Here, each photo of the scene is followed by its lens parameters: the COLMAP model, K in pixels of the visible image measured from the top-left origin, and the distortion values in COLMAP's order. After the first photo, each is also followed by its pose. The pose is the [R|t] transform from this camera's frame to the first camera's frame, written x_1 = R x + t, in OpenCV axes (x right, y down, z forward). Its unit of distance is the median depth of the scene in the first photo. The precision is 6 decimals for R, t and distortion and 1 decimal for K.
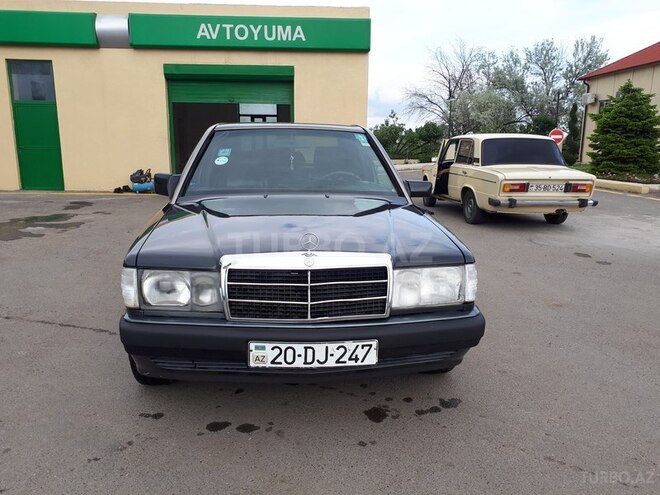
lens RADIAL K [[547.2, 0, 330.0], [0, 547.2, 247.5], [0, 0, 1]] dist [0.027219, -0.008214]
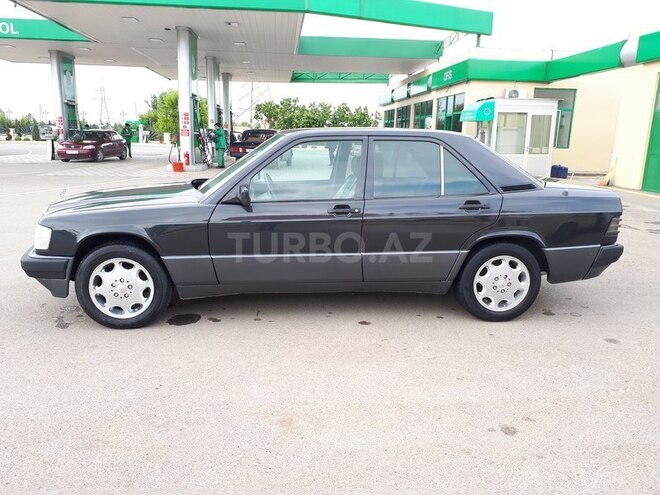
lens RADIAL K [[542.0, 0, 327.4], [0, 542.0, 252.8], [0, 0, 1]] dist [0.023470, -0.004572]
pose [[-0.017292, 0.207173, -0.978151, 1.677870], [-0.213531, 0.954962, 0.206037, -0.353380], [0.976783, 0.212429, 0.027724, 1.740630]]
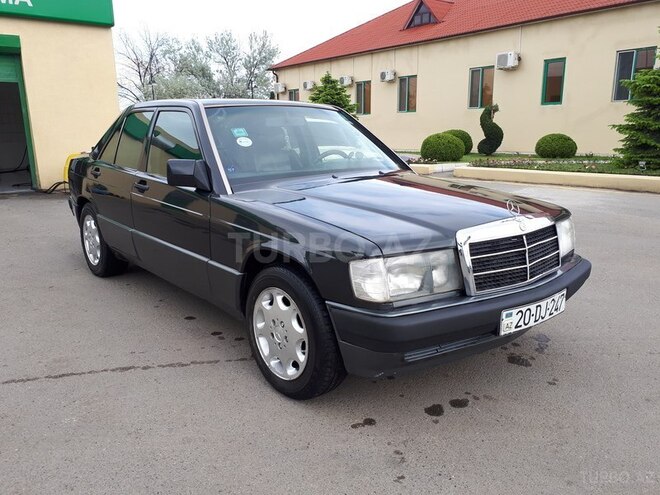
lens RADIAL K [[542.0, 0, 327.4], [0, 542.0, 252.8], [0, 0, 1]] dist [0.023470, -0.004572]
pose [[0.827059, -0.141640, 0.543977, -0.848921], [0.124008, 0.989865, 0.069198, -0.039787], [-0.548266, 0.010226, 0.836242, 0.303350]]
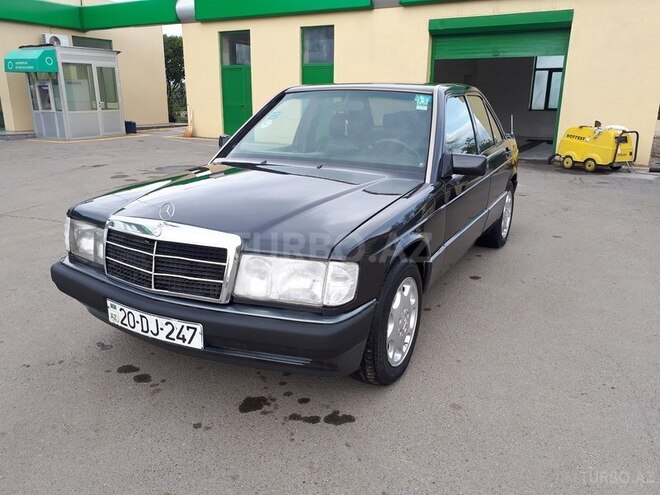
lens RADIAL K [[542.0, 0, 327.4], [0, 542.0, 252.8], [0, 0, 1]] dist [0.023470, -0.004572]
pose [[0.827902, 0.155130, -0.538992, 0.685802], [-0.108050, 0.987101, 0.118136, -0.078460], [0.550366, -0.039567, 0.833985, 0.322484]]
